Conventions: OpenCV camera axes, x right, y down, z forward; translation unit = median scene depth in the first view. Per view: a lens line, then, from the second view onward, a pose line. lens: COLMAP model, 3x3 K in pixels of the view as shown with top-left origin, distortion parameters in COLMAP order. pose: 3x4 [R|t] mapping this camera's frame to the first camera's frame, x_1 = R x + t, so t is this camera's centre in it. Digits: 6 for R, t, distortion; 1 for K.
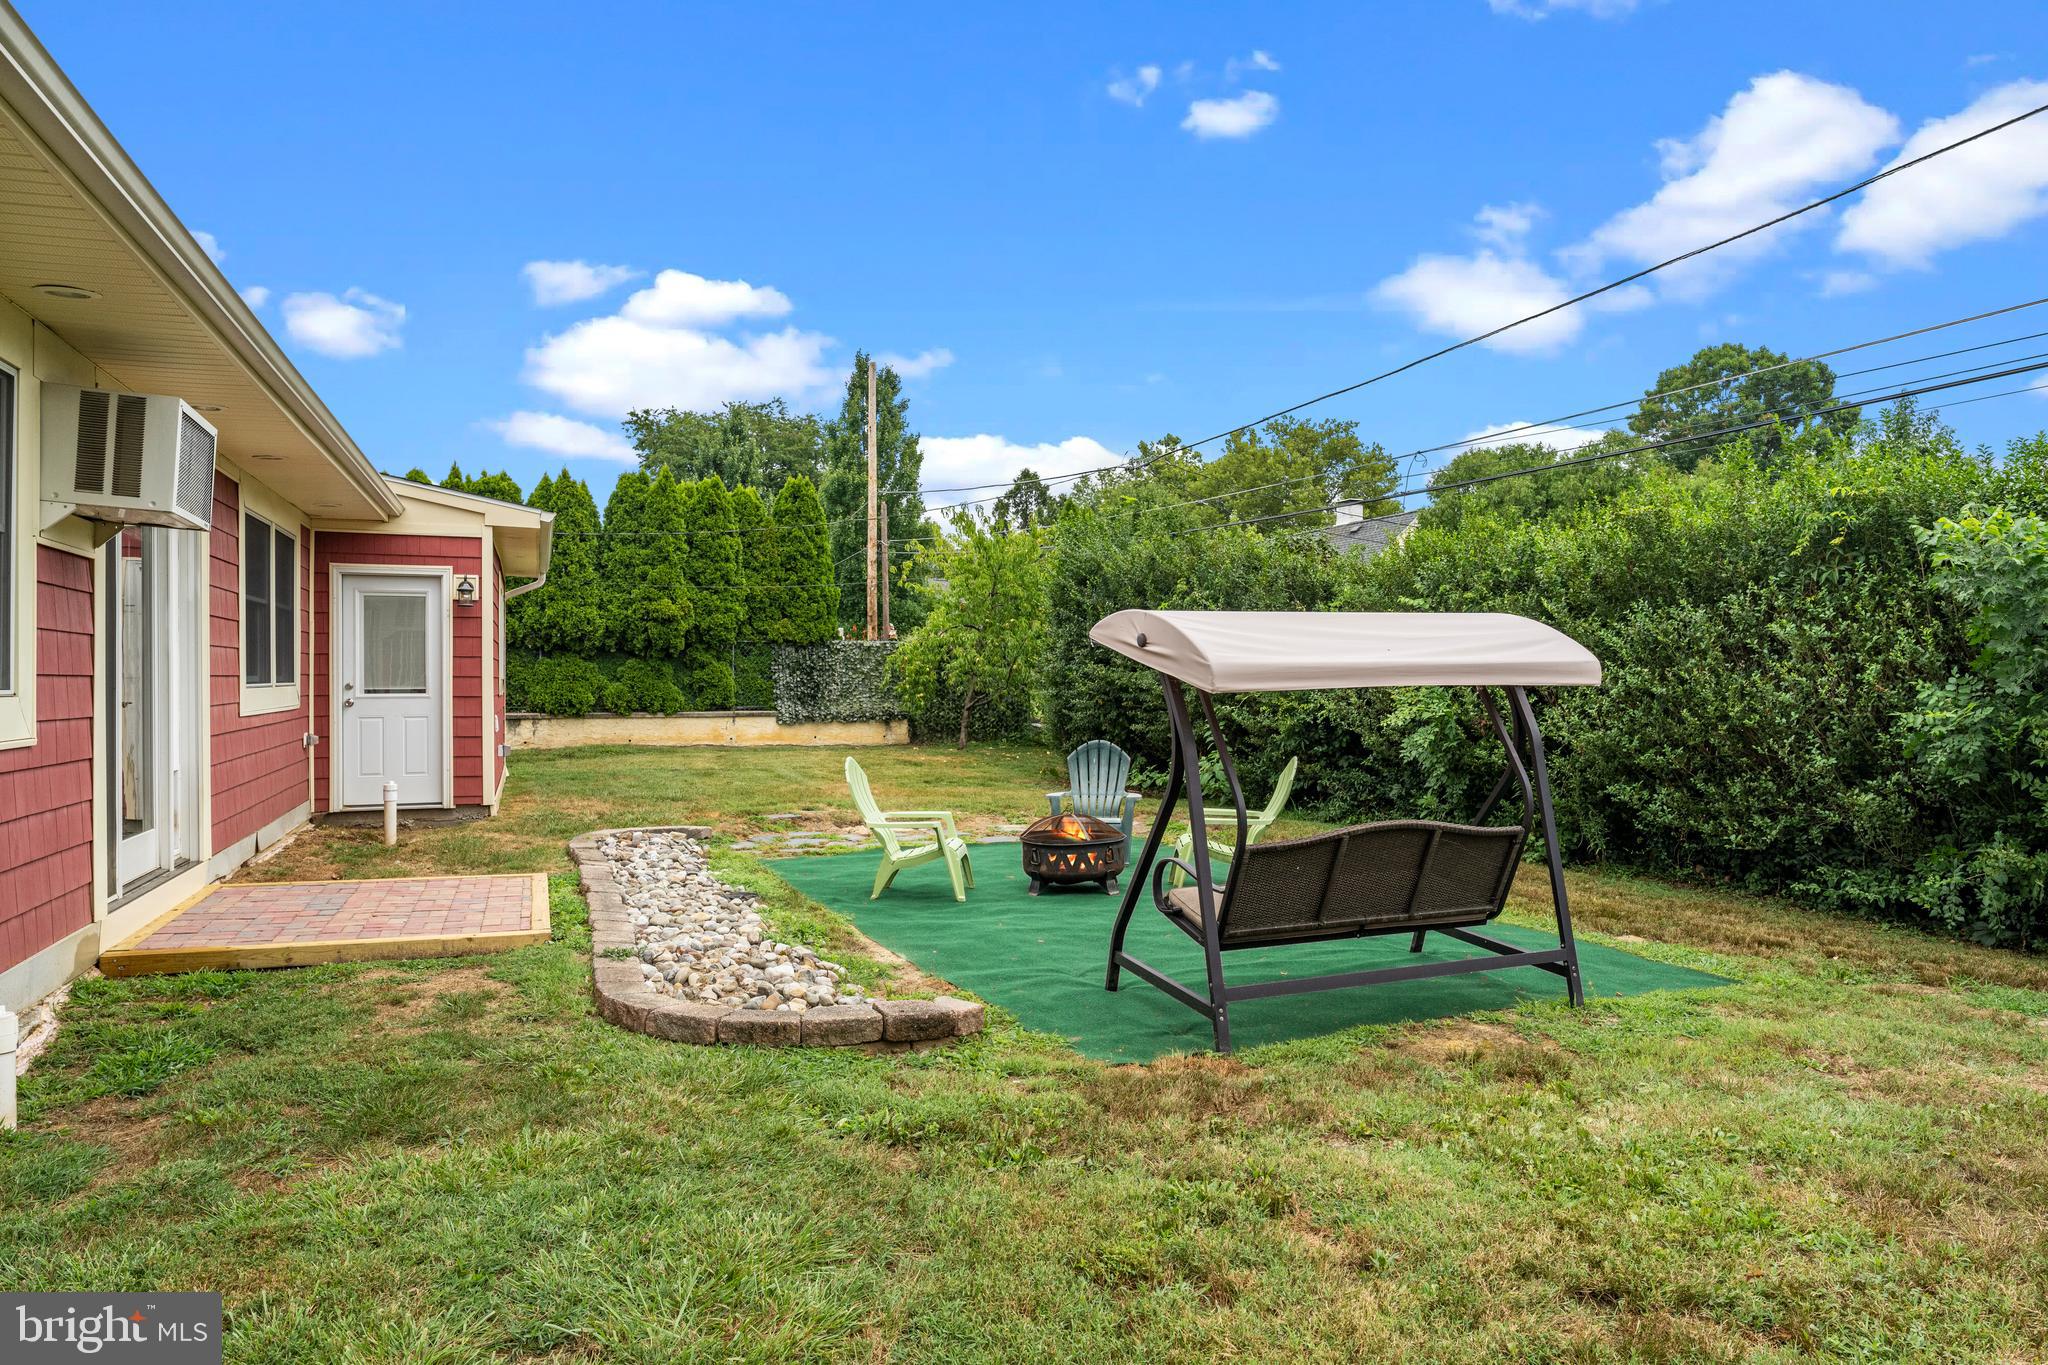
lens RADIAL K [[1294.3, 0, 1023.5], [0, 1294.3, 678.3], [0, 0, 1]] dist [-0.003827, -0.000939]
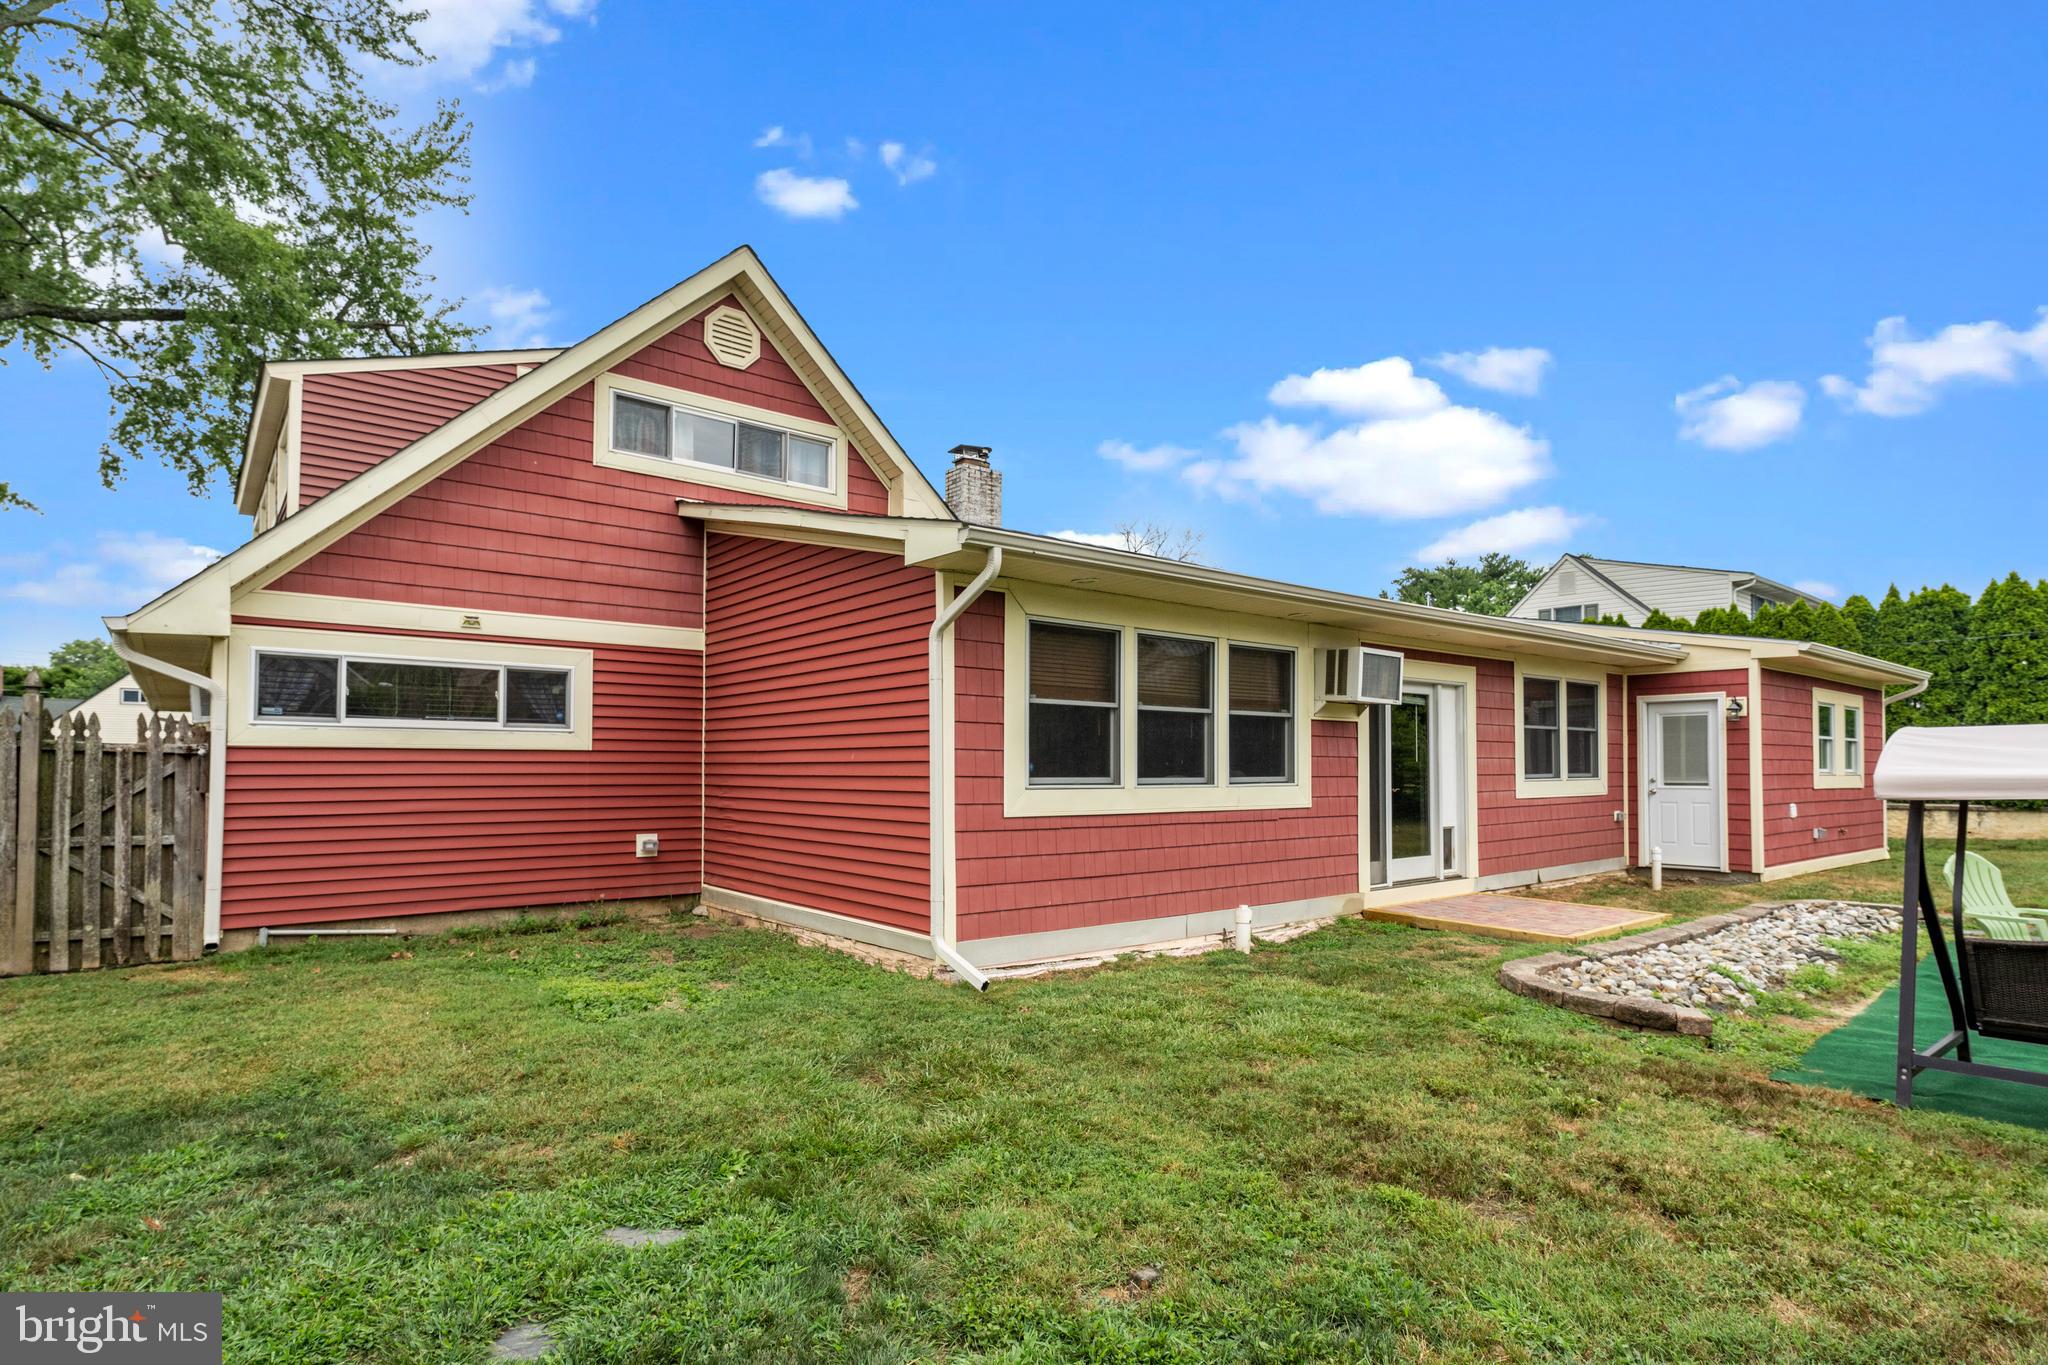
lens RADIAL K [[1040.8, 0, 1039.0], [0, 1040.8, 749.7], [0, 0, 1]] dist [0.003927, -0.000563]
pose [[0.322661, -0.015360, -0.946390, 0.360121], [-0.000233, 0.999867, -0.016307, -0.008736], [0.946515, 0.005482, 0.322614, -0.023980]]
